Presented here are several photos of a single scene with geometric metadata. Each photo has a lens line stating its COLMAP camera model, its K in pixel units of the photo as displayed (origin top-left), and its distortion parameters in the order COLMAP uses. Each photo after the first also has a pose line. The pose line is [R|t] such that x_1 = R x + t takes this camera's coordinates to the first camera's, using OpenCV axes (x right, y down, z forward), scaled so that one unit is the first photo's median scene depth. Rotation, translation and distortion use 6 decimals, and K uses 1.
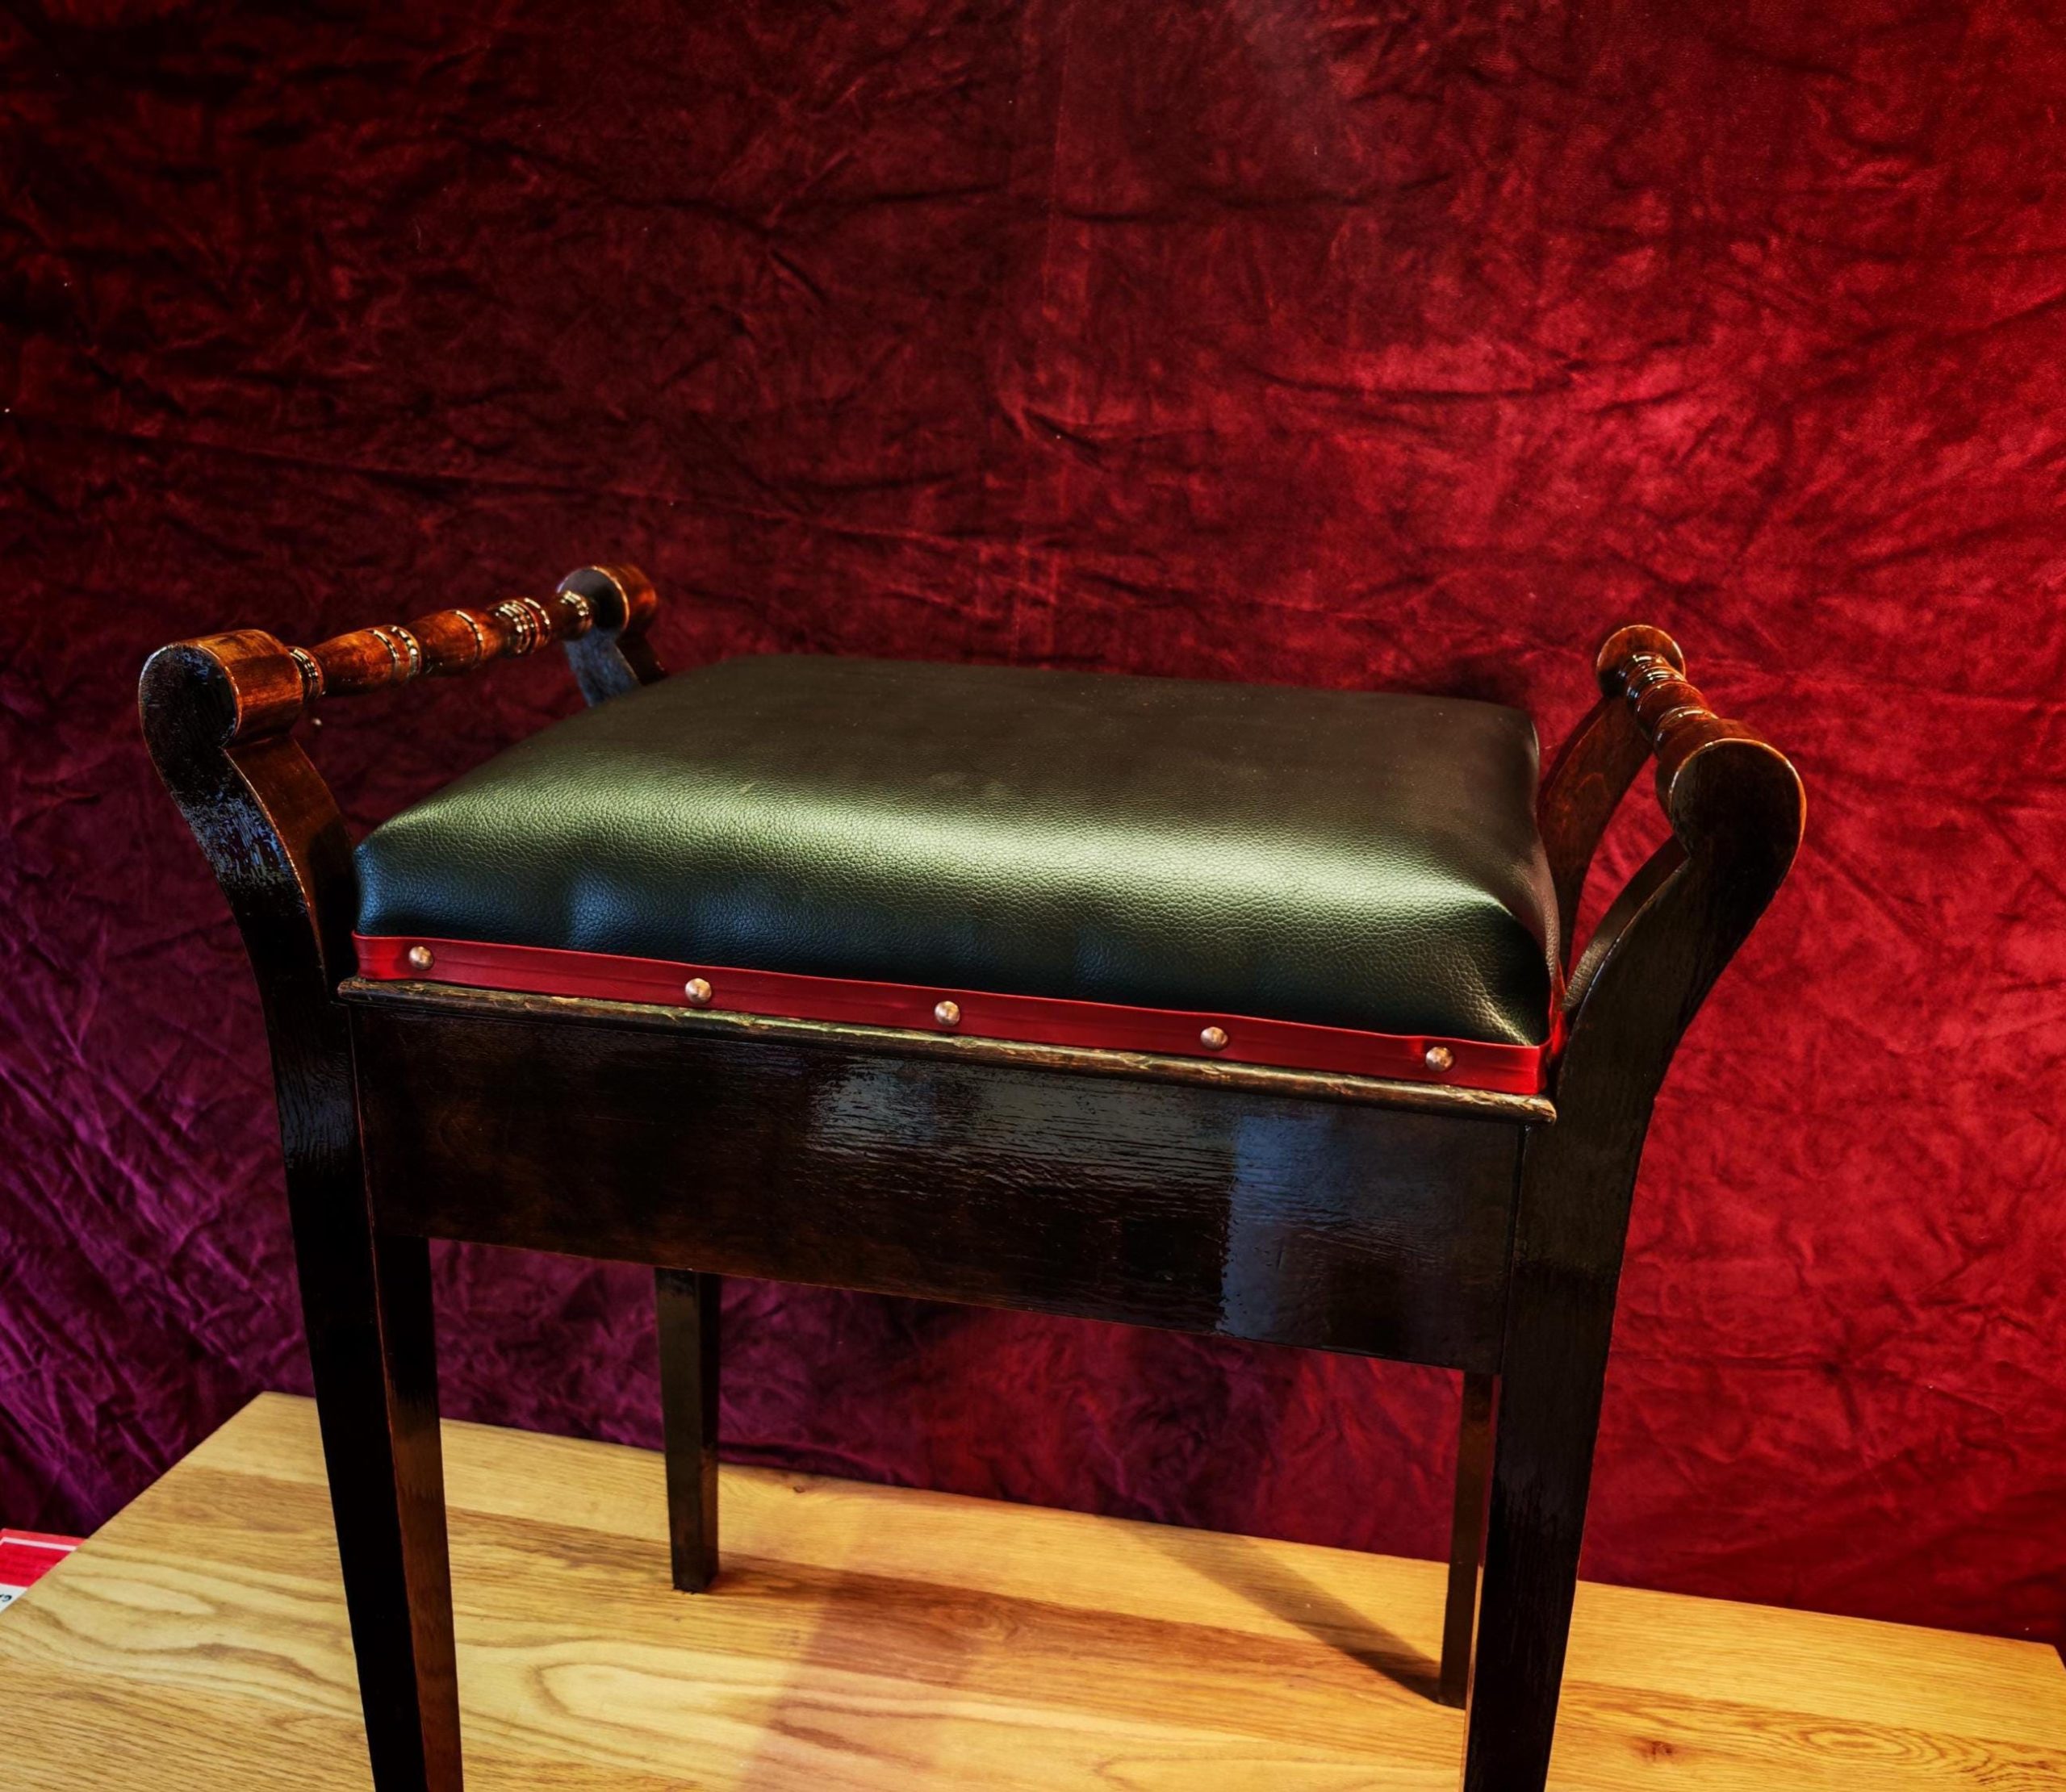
lens RADIAL K [[1793.4, 0, 1089.3], [0, 1793.4, 913.8], [0, 0, 1]] dist [-0.001361, -0.021432]
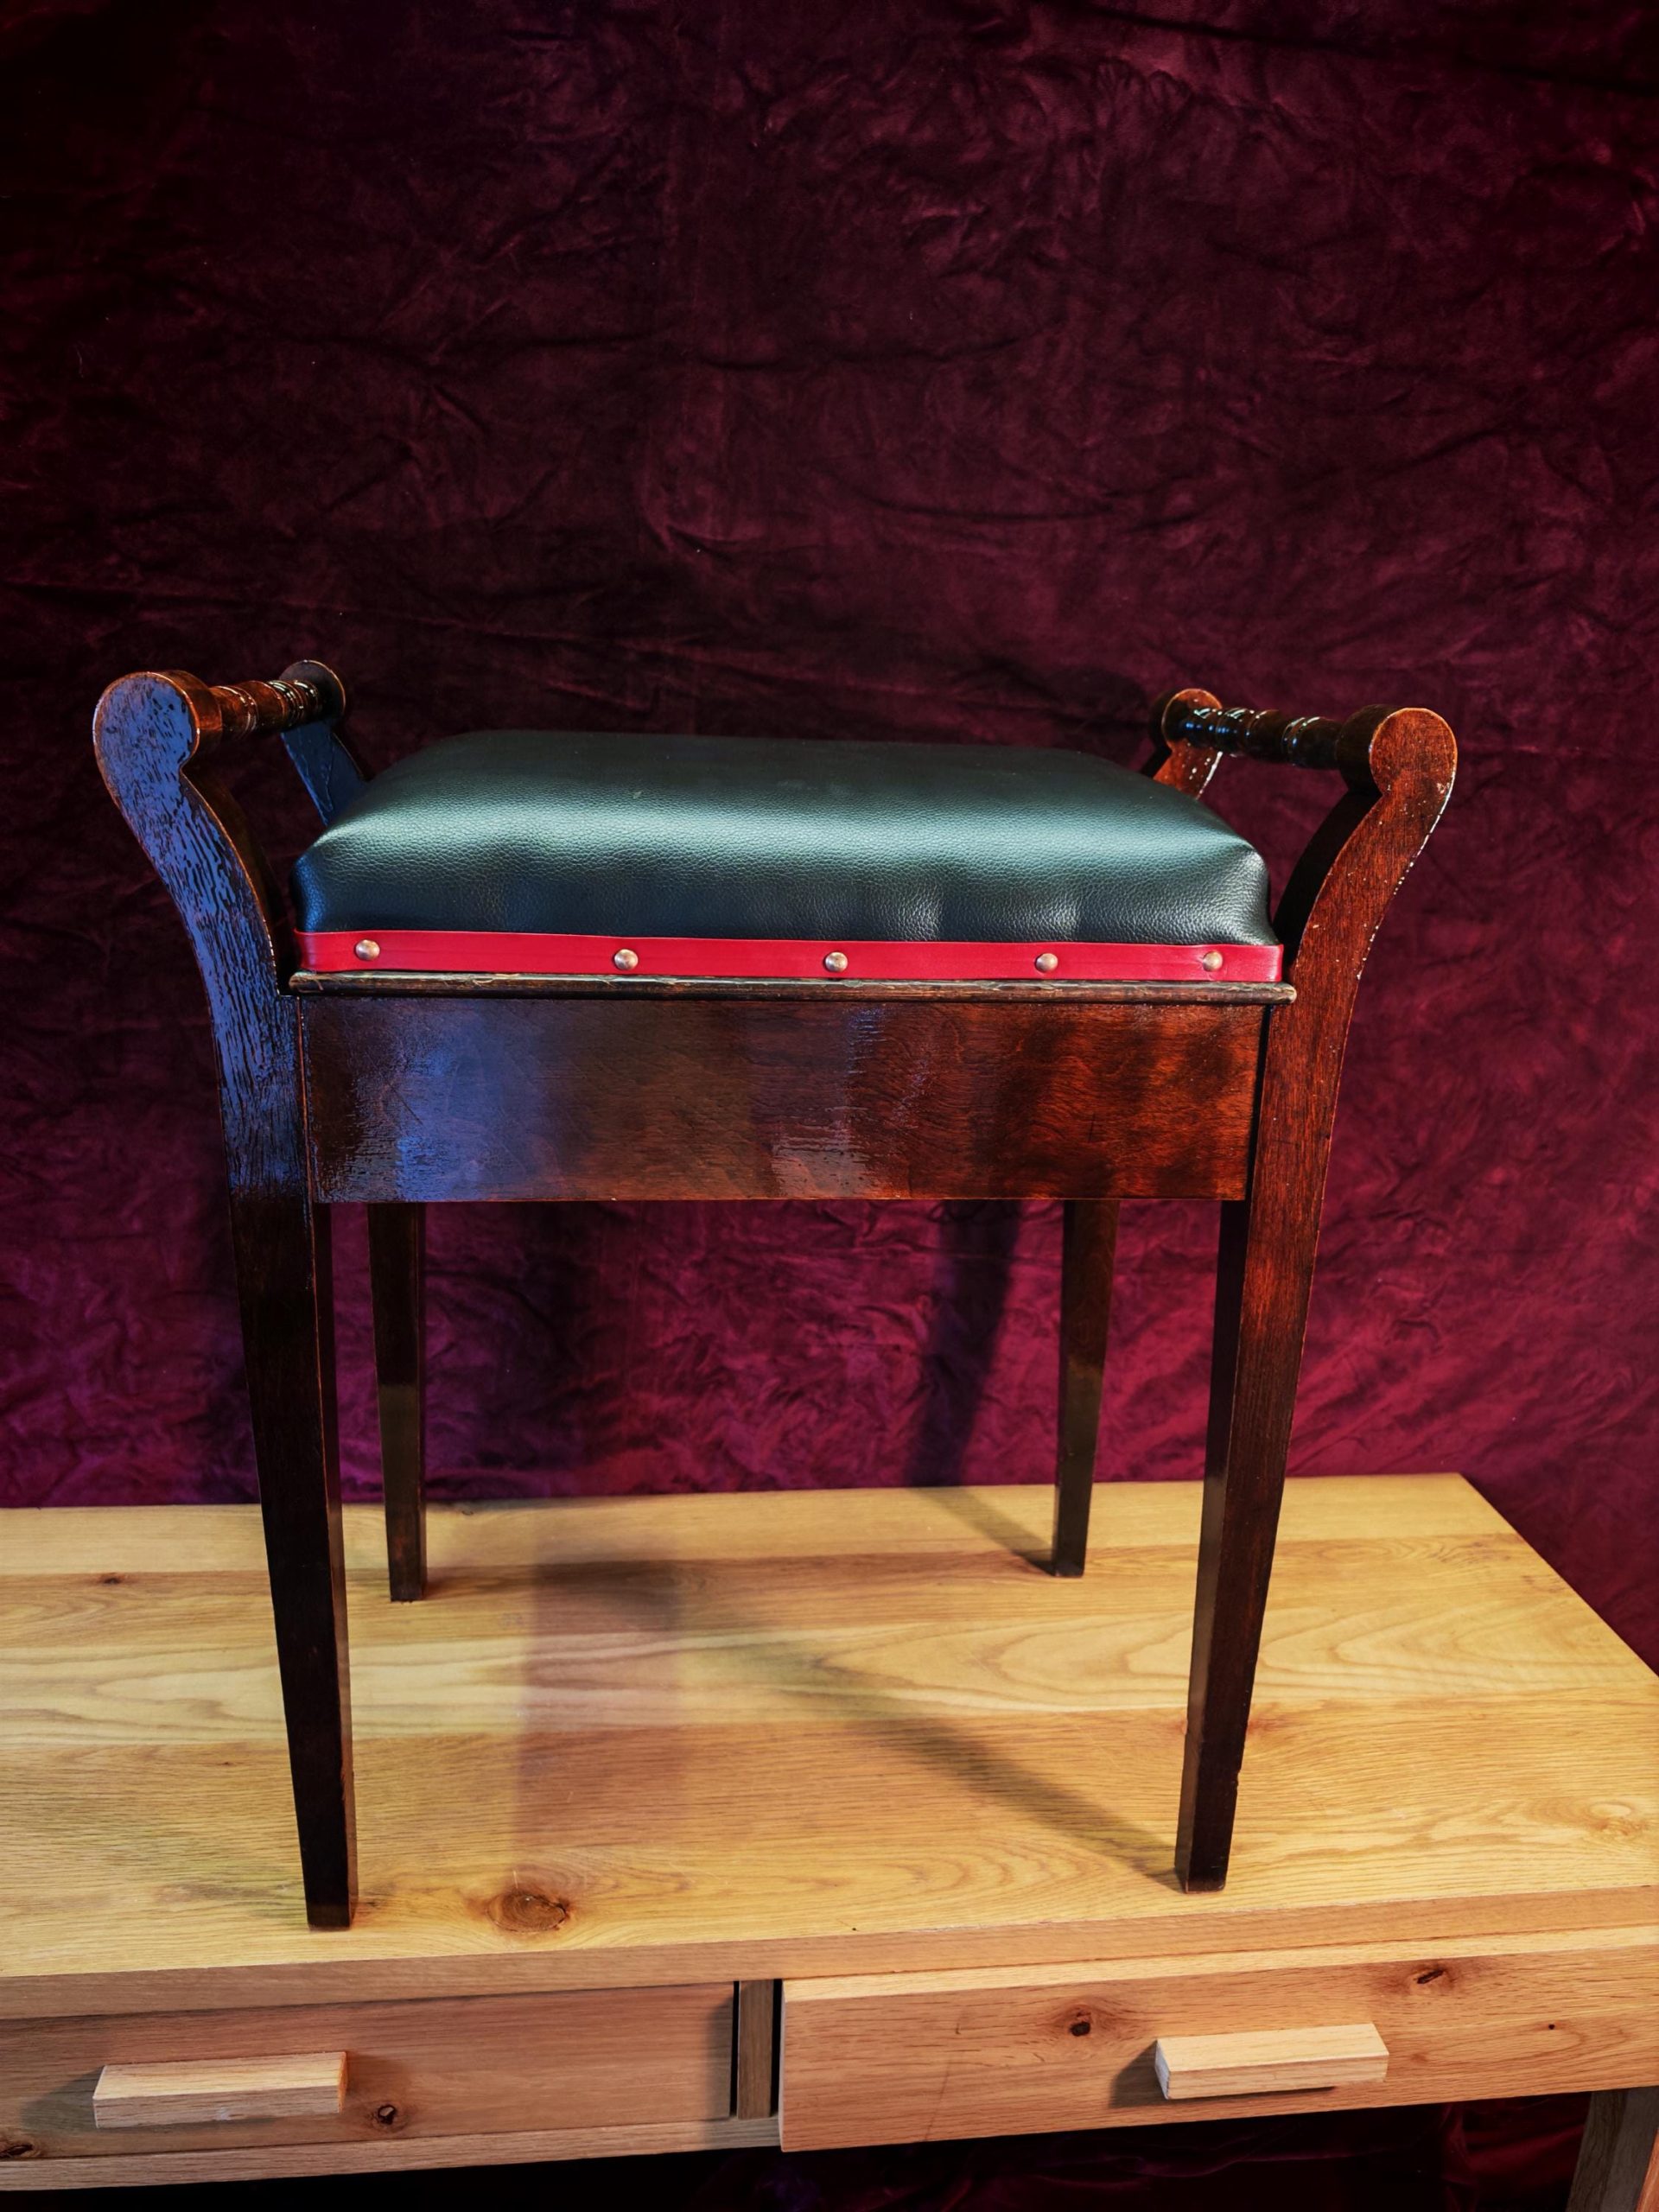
lens RADIAL K [[1664.2, 0, 826.7], [0, 1664.2, 1113.0], [0, 0, 1]] dist [-0.022351, 0.013361]
pose [[0.956579, -0.082694, 0.279495, -0.274845], [0.081190, 0.996554, 0.016975, 0.092681], [-0.279936, 0.006454, 0.959997, -0.074736]]
